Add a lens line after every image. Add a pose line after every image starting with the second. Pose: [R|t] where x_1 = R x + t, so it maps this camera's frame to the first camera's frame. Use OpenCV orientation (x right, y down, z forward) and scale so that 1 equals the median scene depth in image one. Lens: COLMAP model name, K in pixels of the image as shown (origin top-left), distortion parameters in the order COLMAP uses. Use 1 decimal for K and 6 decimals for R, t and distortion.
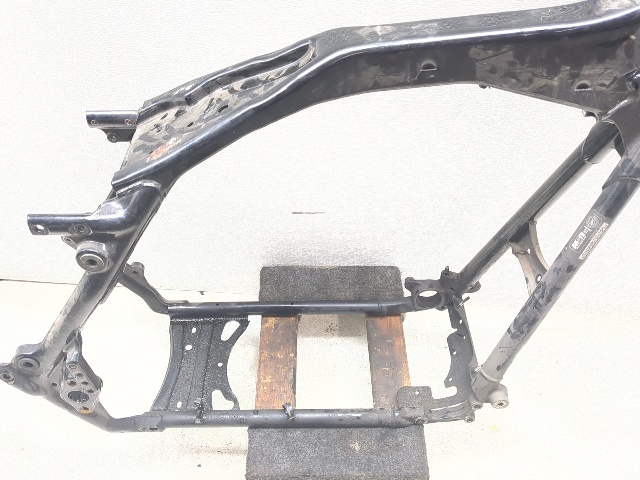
lens RADIAL K [[578.8, 0, 320.1], [0, 578.8, 237.9], [0, 0, 1]] dist [0.040737, -0.078825]
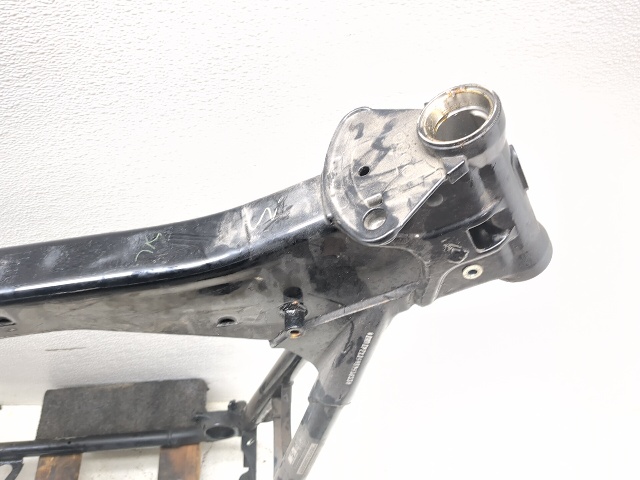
lens RADIAL K [[578.8, 0, 317.4], [0, 578.8, 242.4], [0, 0, 1]] dist [0.040737, -0.078825]
pose [[0.997689, -0.067331, 0.009093, 0.382492], [0.065925, 0.991726, 0.110156, -0.292631], [-0.016435, -0.109302, 0.993873, 0.178408]]
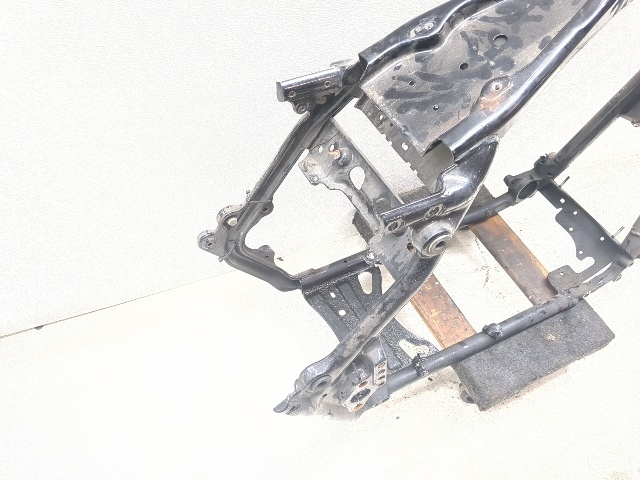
lens RADIAL K [[578.8, 0, 316.7], [0, 578.8, 239.7], [0, 0, 1]] dist [0.040737, -0.078825]
pose [[0.892567, -0.319014, 0.318677, -0.577998], [0.268879, 0.943885, 0.191794, -0.127483], [-0.361979, -0.085503, 0.928256, 0.164277]]
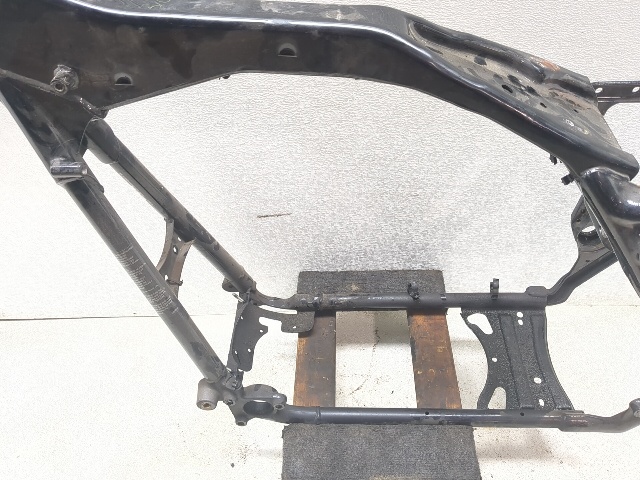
lens RADIAL K [[578.8, 0, 317.8], [0, 578.8, 236.9], [0, 0, 1]] dist [0.040737, -0.078825]
pose [[-0.997626, 0.009276, 0.068243, 0.052215], [0.068689, 0.062248, 0.995694, -0.810189], [0.004988, 0.998018, -0.062737, 0.917492]]
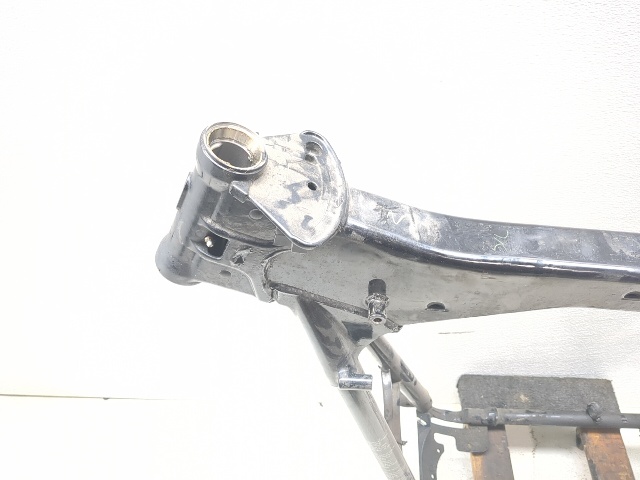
lens RADIAL K [[578.8, 0, 314.6], [0, 578.8, 237.1], [0, 0, 1]] dist [0.040737, -0.078825]
pose [[-0.997045, -0.025609, 0.072427, 0.384020], [0.072632, -0.007164, 0.997333, -0.795456], [-0.025022, 0.999646, 0.009003, 0.638501]]
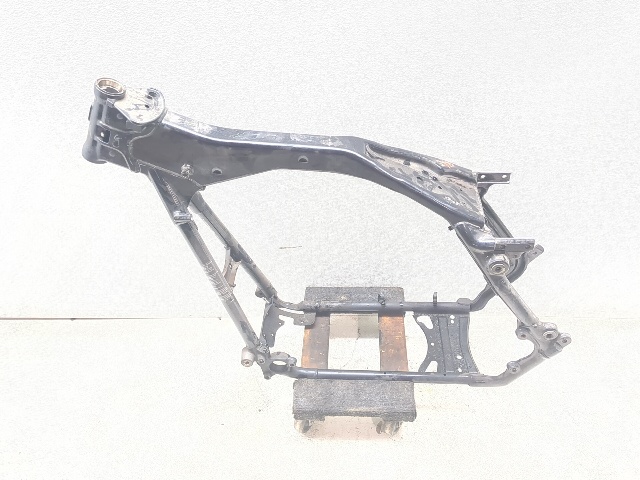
lens RADIAL K [[578.8, 0, 317.7], [0, 578.8, 238.9], [0, 0, 1]] dist [0.040737, -0.078825]
pose [[-0.996758, -0.005464, 0.080269, -0.001526], [0.078808, 0.134481, 0.987777, -1.356525], [-0.016192, 0.990901, -0.133614, 1.002445]]
